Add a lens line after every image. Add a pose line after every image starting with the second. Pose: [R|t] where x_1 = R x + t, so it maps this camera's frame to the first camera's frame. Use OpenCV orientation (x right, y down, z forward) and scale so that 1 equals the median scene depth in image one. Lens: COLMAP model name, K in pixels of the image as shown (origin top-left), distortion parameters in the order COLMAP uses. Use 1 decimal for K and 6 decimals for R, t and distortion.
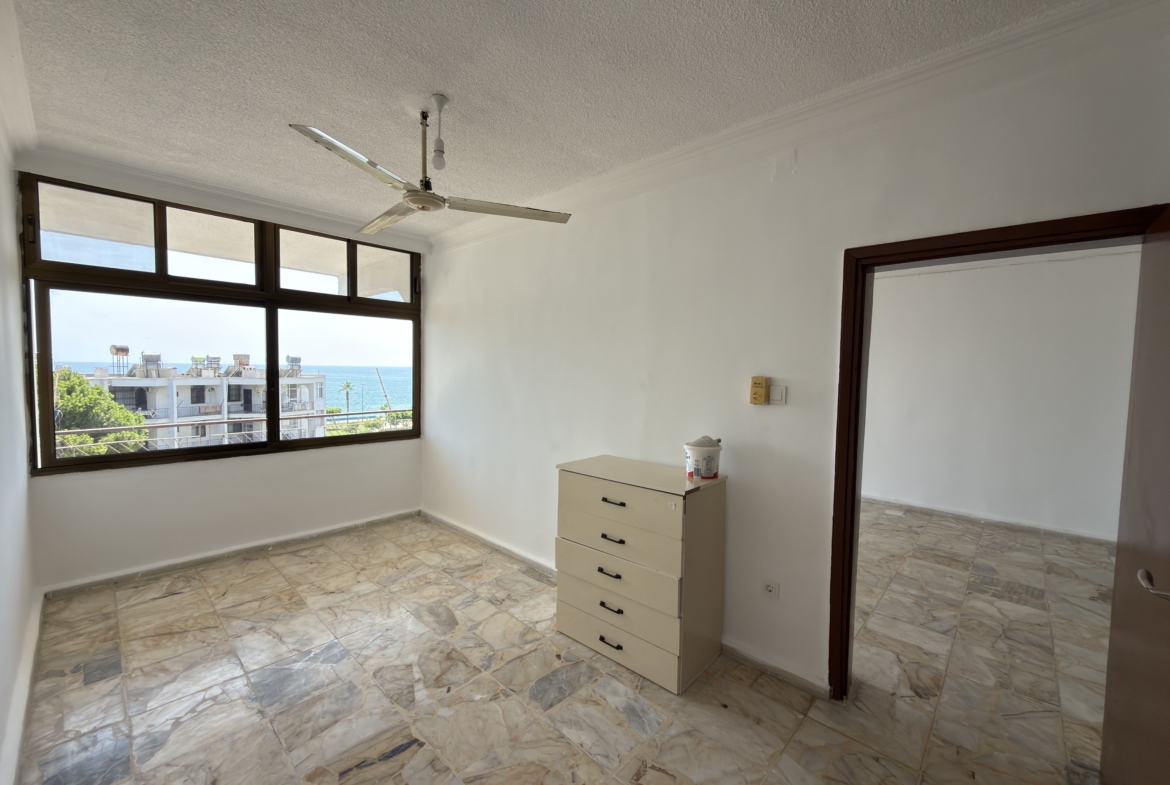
lens RADIAL K [[463.5, 0, 585.0], [0, 463.5, 388.0], [0, 0, 1]] dist [0.000305, -0.000146]
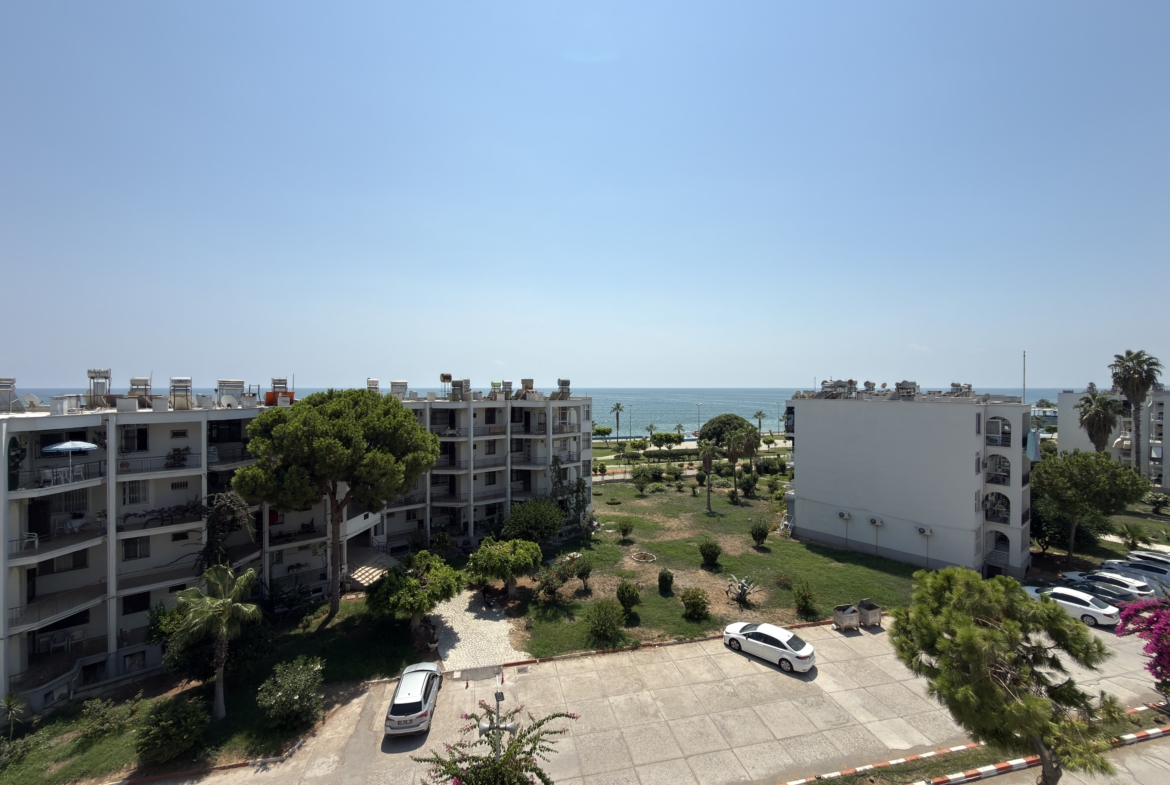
lens RADIAL K [[463.5, 0, 586.2], [0, 463.5, 392.2], [0, 0, 1]] dist [0.000305, -0.000146]
pose [[0.851551, -0.009460, -0.524186, -0.092714], [-0.008727, 0.999443, -0.032213, -0.014878], [0.524199, 0.032006, 0.850994, 0.288348]]
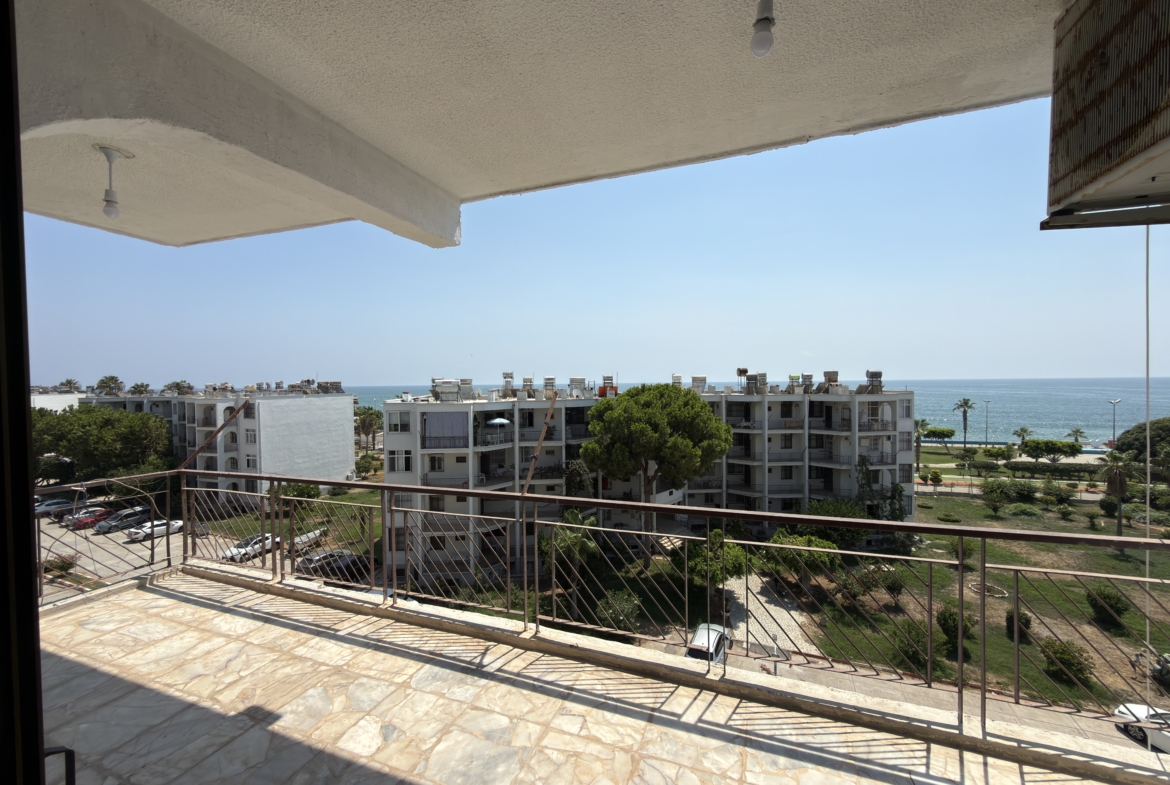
lens RADIAL K [[463.5, 0, 586.8], [0, 463.5, 391.2], [0, 0, 1]] dist [0.000305, -0.000146]
pose [[0.380740, -0.002808, -0.924678, 0.001207], [-0.020717, 0.999718, -0.011566, -0.011951], [0.924450, 0.023561, 0.380574, 0.240521]]
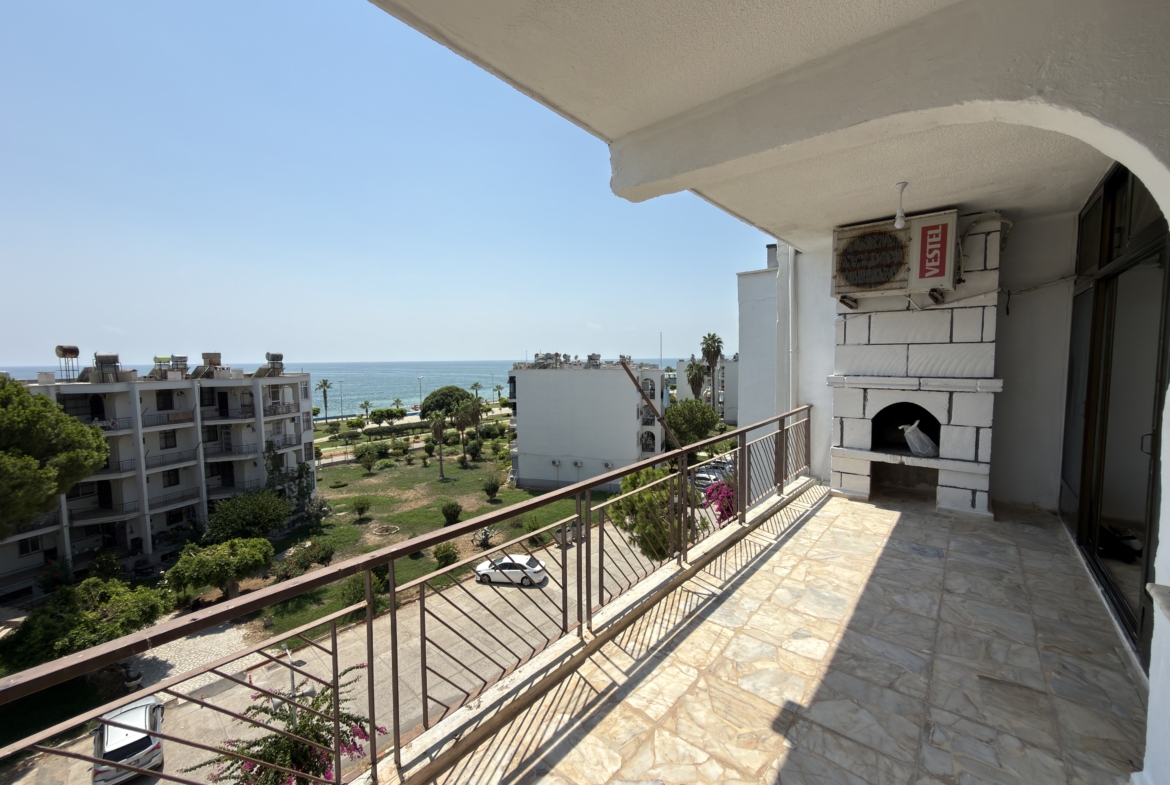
lens RADIAL K [[463.5, 0, 585.9], [0, 463.5, 390.2], [0, 0, 1]] dist [0.000305, -0.000146]
pose [[0.998269, -0.030216, 0.050458, -0.141154], [0.028871, 0.999214, 0.027164, -0.008432], [-0.051239, -0.025660, 0.998357, 0.142699]]
